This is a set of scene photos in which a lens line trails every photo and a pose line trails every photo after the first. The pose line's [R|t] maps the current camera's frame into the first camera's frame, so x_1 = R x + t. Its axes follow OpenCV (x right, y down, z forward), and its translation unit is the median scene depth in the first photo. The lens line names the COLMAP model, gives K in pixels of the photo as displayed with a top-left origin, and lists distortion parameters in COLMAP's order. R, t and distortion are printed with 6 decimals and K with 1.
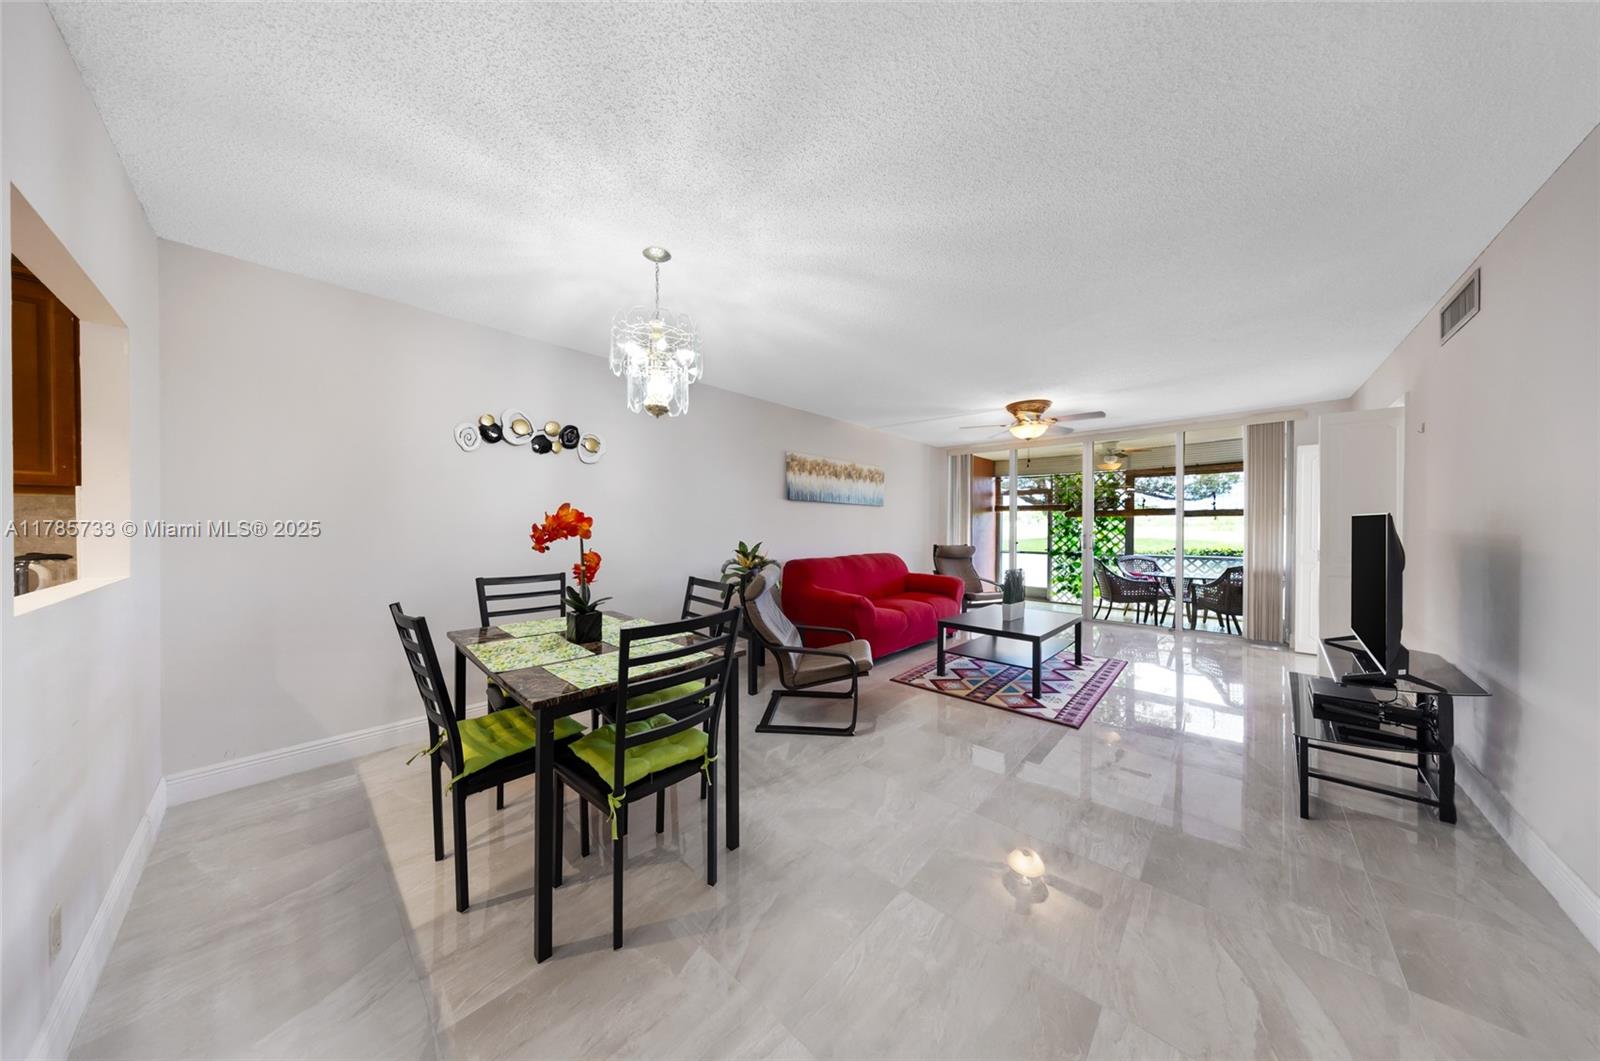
lens RADIAL K [[472.7, 0, 788.5], [0, 472.7, 529.8], [0, 0, 1]] dist [-0.007729, -0.000195]
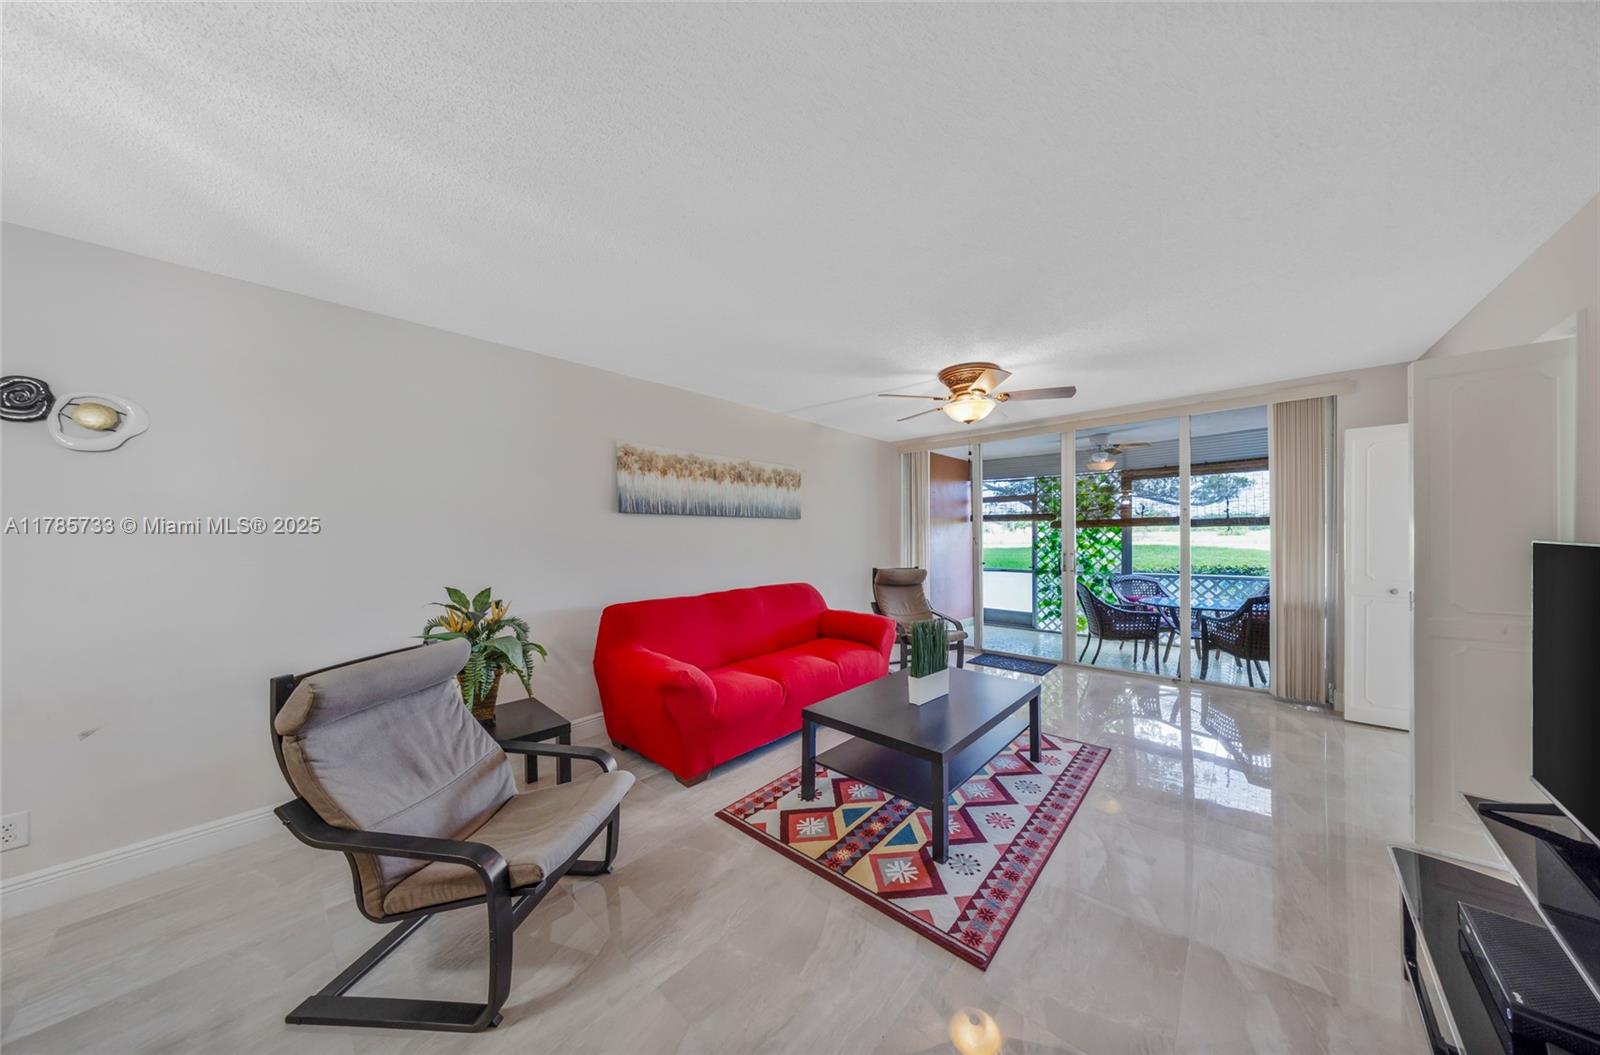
lens RADIAL K [[483.8, 0, 823.2], [0, 483.8, 543.8], [0, 0, 1]] dist [-0.004991, -0.000284]
pose [[0.998792, -0.015264, 0.046704, 0.212238], [0.014911, 0.999858, 0.007886, -0.017154], [-0.046817, -0.007180, 0.998878, 0.249705]]
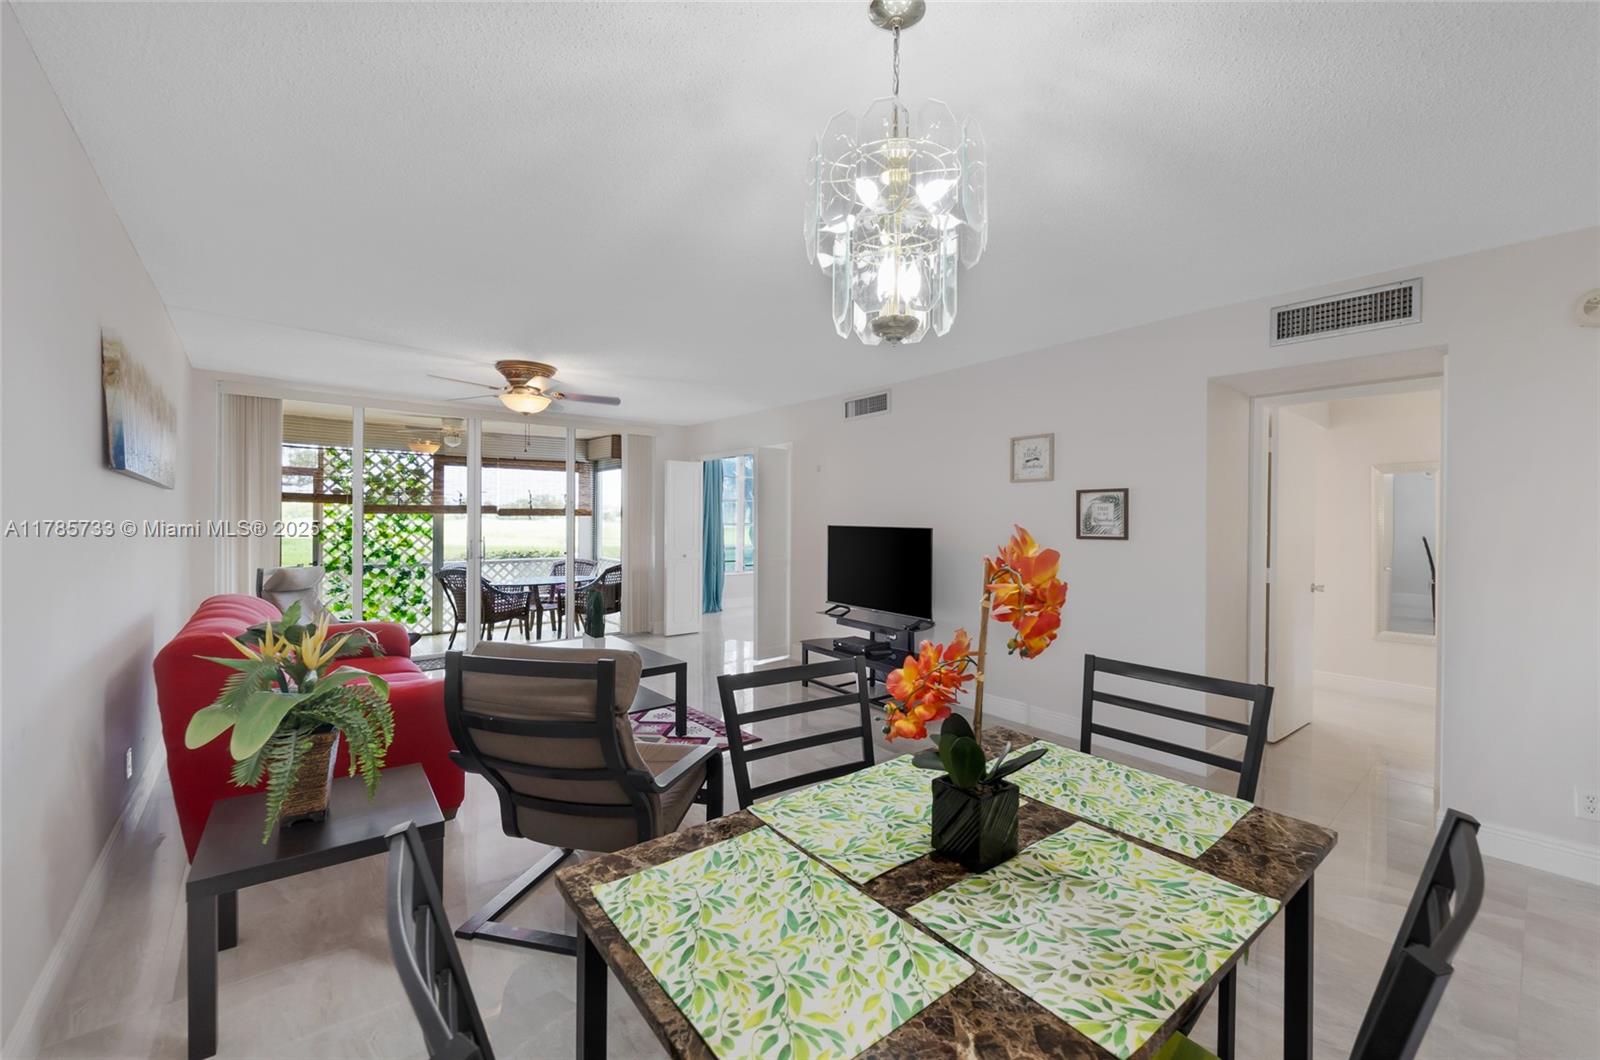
lens RADIAL K [[644.2, 0, 802.8], [0, 644.2, 524.9], [0, 0, 1]] dist [-0.000037, -0.000466]
pose [[0.109608, -0.007011, 0.993950, -0.350597], [0.005150, 0.999966, 0.006485, -0.018086], [-0.993962, 0.004408, 0.109640, 0.378835]]
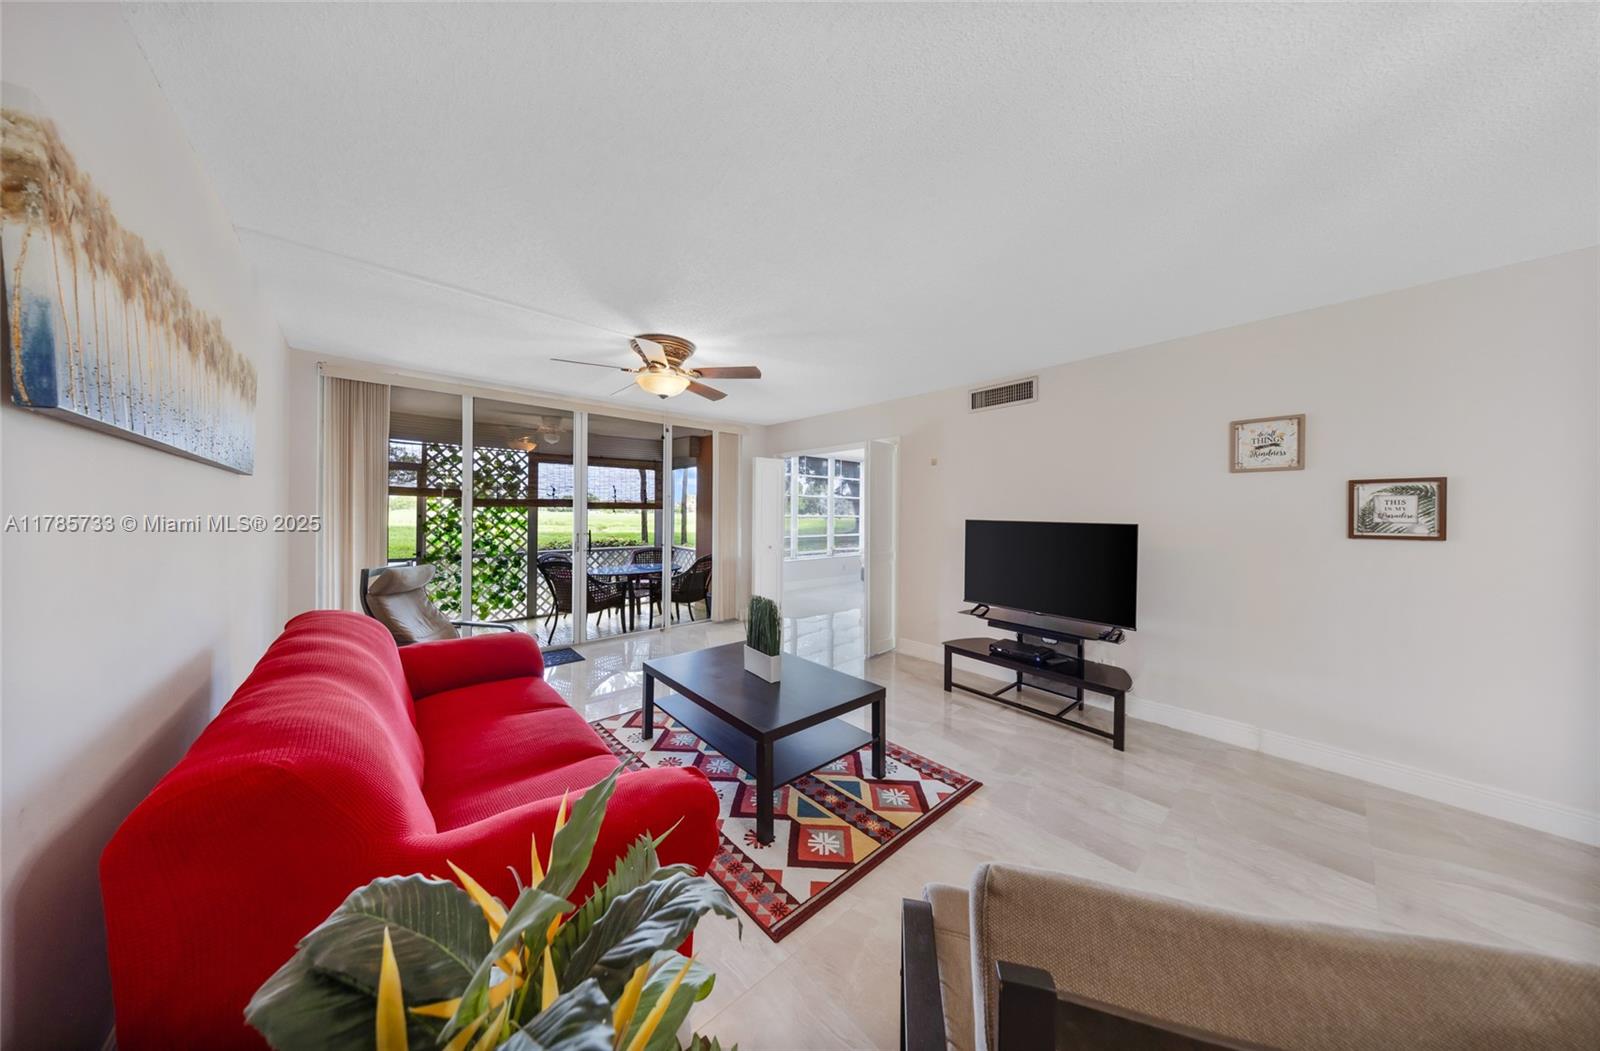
lens RADIAL K [[483.8, 0, 785.8], [0, 483.8, 514.1], [0, 0, 1]] dist [-0.004991, -0.000284]
pose [[0.096420, -0.004058, 0.995332, -0.117087], [0.003807, 0.999986, 0.003709, -0.022313], [-0.995333, 0.003432, 0.096434, 0.619655]]
